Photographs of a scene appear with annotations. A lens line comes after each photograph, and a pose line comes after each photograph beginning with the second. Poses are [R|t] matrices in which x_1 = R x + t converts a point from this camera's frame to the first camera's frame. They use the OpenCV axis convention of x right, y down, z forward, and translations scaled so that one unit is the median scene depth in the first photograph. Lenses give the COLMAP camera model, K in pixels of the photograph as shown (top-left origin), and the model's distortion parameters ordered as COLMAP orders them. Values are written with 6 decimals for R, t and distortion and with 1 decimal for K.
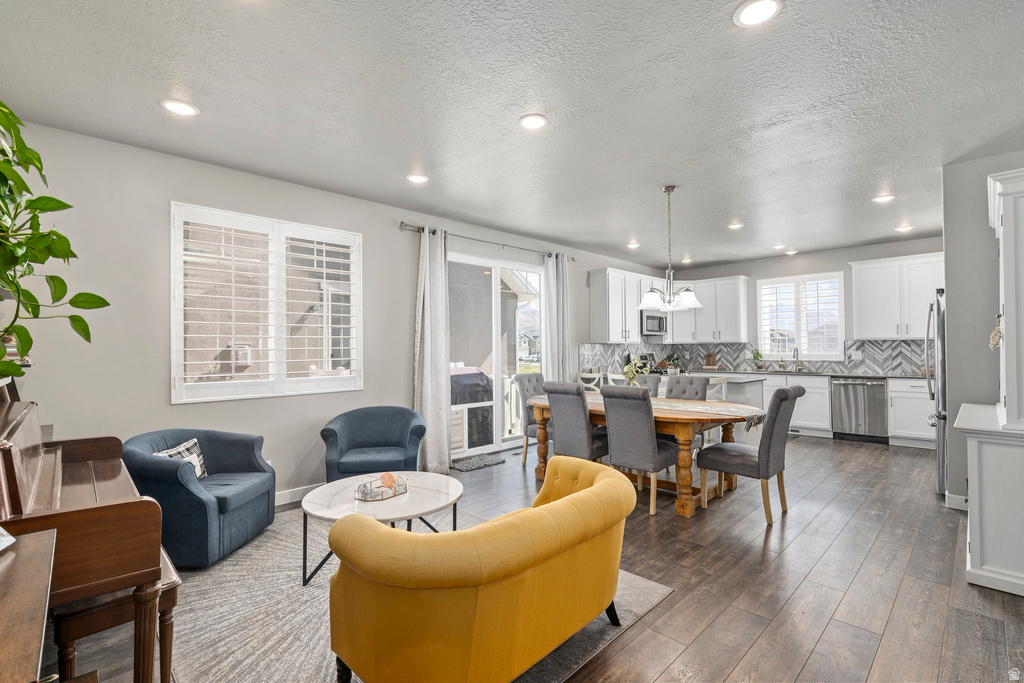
lens RADIAL K [[459.9, 0, 510.3], [0, 459.9, 340.0], [0, 0, 1]] dist [-0.001208, 0.000252]
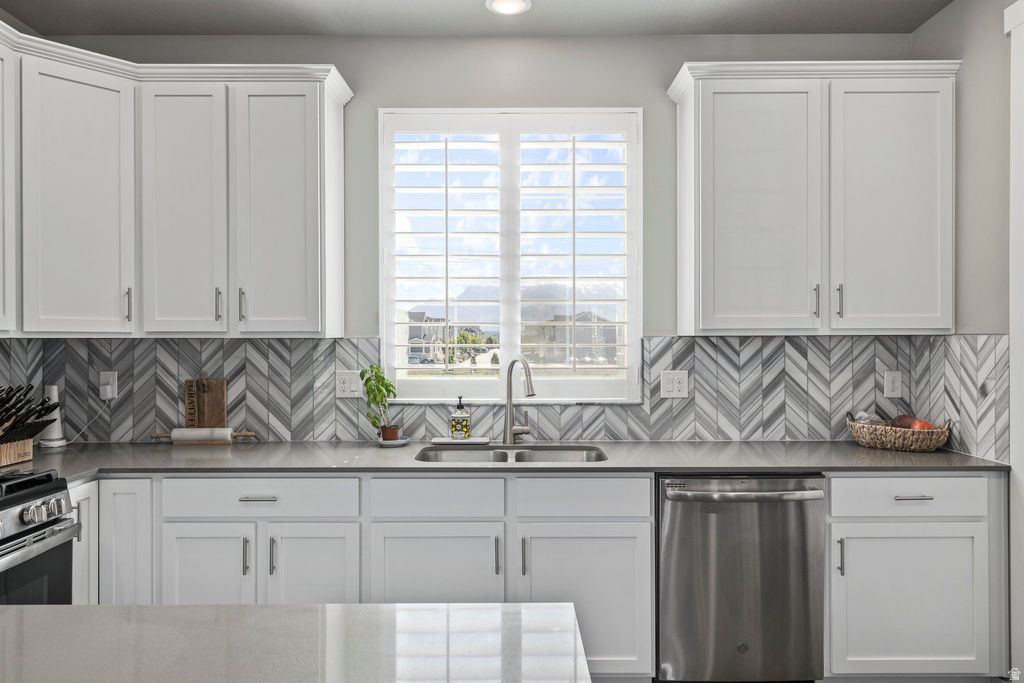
lens RADIAL K [[683.4, 0, 514.0], [0, 683.4, 344.0], [0, 0, 1]] dist [0.010535, 0.004820]
pose [[0.690699, 0.009359, 0.723082, 0.325431], [-0.018484, 0.999818, 0.004716, 0.006075], [-0.722906, -0.016623, 0.690746, 0.716659]]
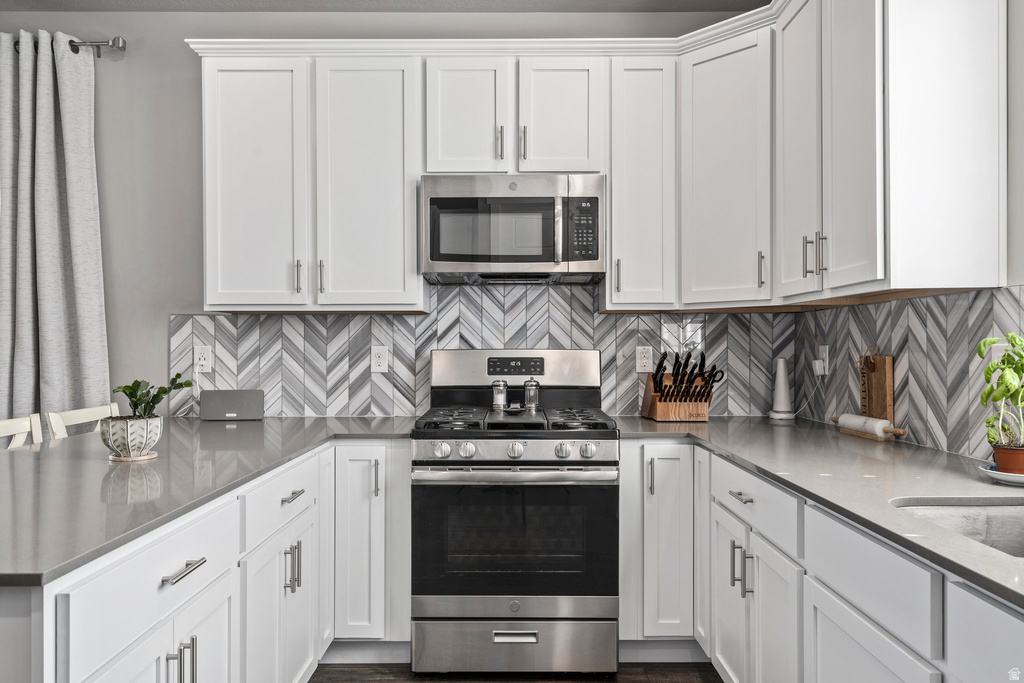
lens RADIAL K [[683.4, 0, 512.5], [0, 683.4, 344.8], [0, 0, 1]] dist [0.010535, 0.004820]
pose [[0.717200, 0.004680, -0.696852, 0.616017], [0.009579, 0.999817, 0.016573, 0.021827], [0.696802, -0.018561, 0.717024, 0.789783]]
